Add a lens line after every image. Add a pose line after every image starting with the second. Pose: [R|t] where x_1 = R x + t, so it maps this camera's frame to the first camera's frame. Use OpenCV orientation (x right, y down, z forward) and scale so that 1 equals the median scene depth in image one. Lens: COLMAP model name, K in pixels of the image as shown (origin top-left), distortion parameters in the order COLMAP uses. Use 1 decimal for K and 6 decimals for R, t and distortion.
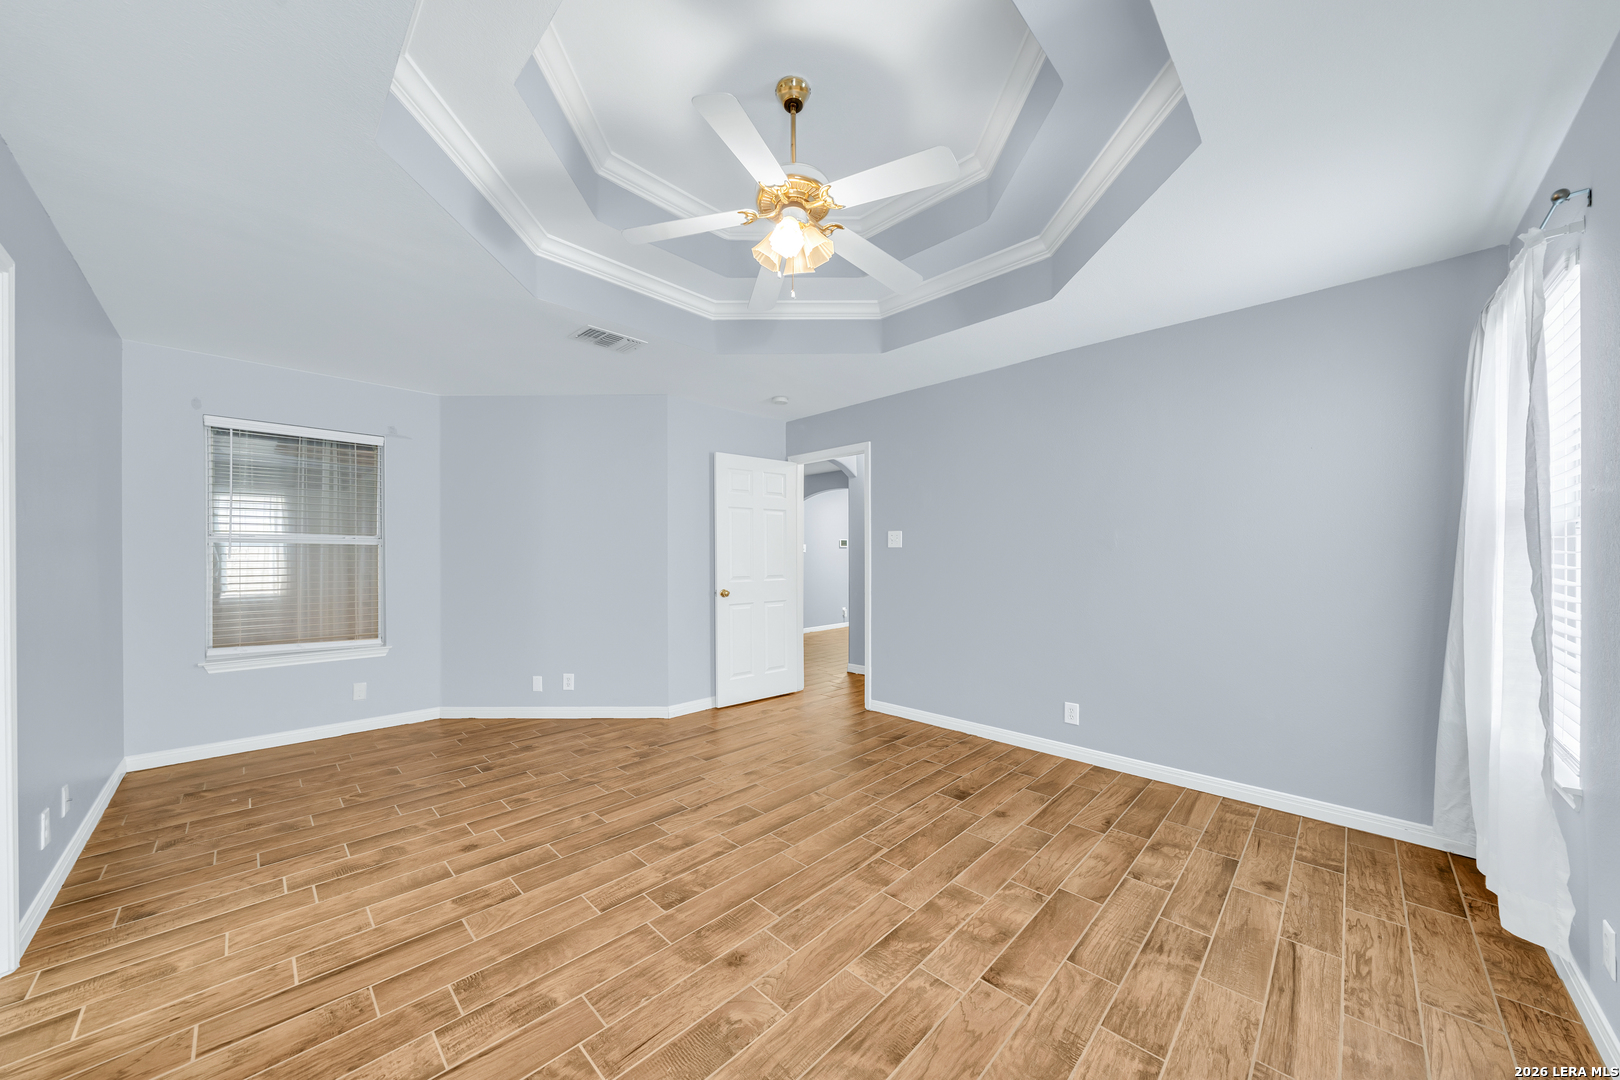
lens RADIAL K [[551.0, 0, 808.4], [0, 551.0, 546.1], [0, 0, 1]] dist [-0.010783, 0.000169]
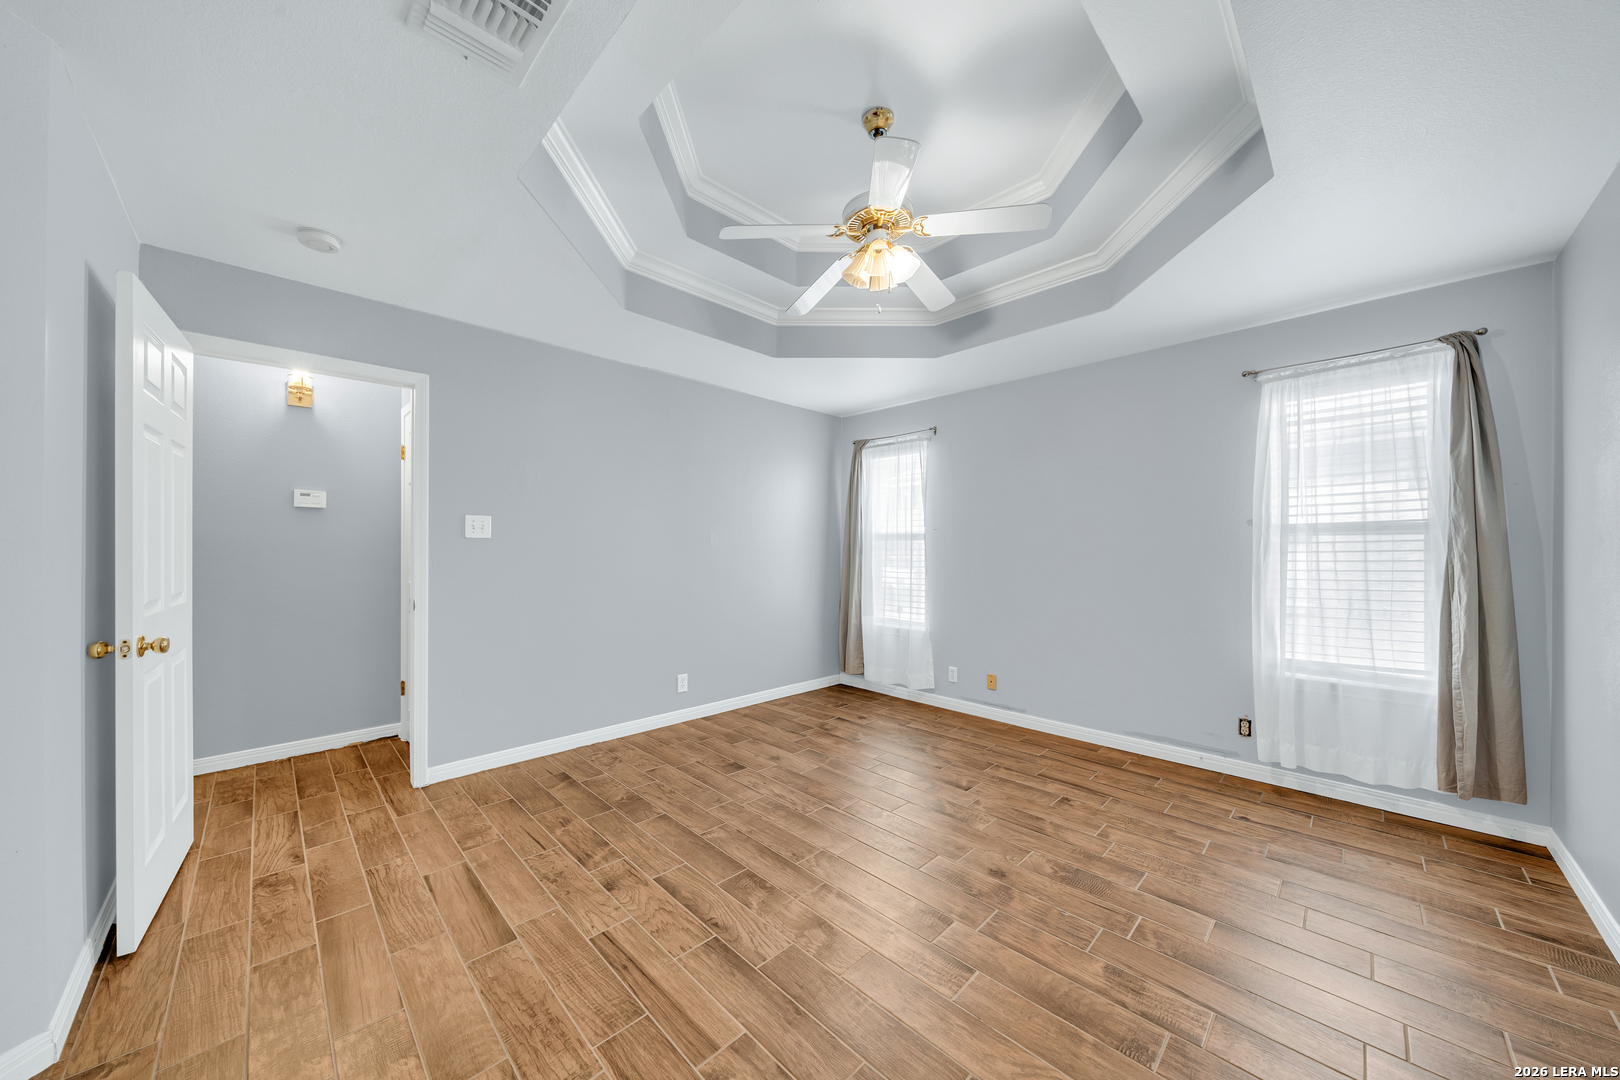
lens RADIAL K [[551.0, 0, 808.4], [0, 551.0, 546.1], [0, 0, 1]] dist [-0.010783, 0.000169]
pose [[0.022545, 0.005493, 0.999731, -0.906184], [-0.018134, 0.999823, -0.005085, 0.014507], [-0.999581, -0.018014, 0.022641, 0.918422]]
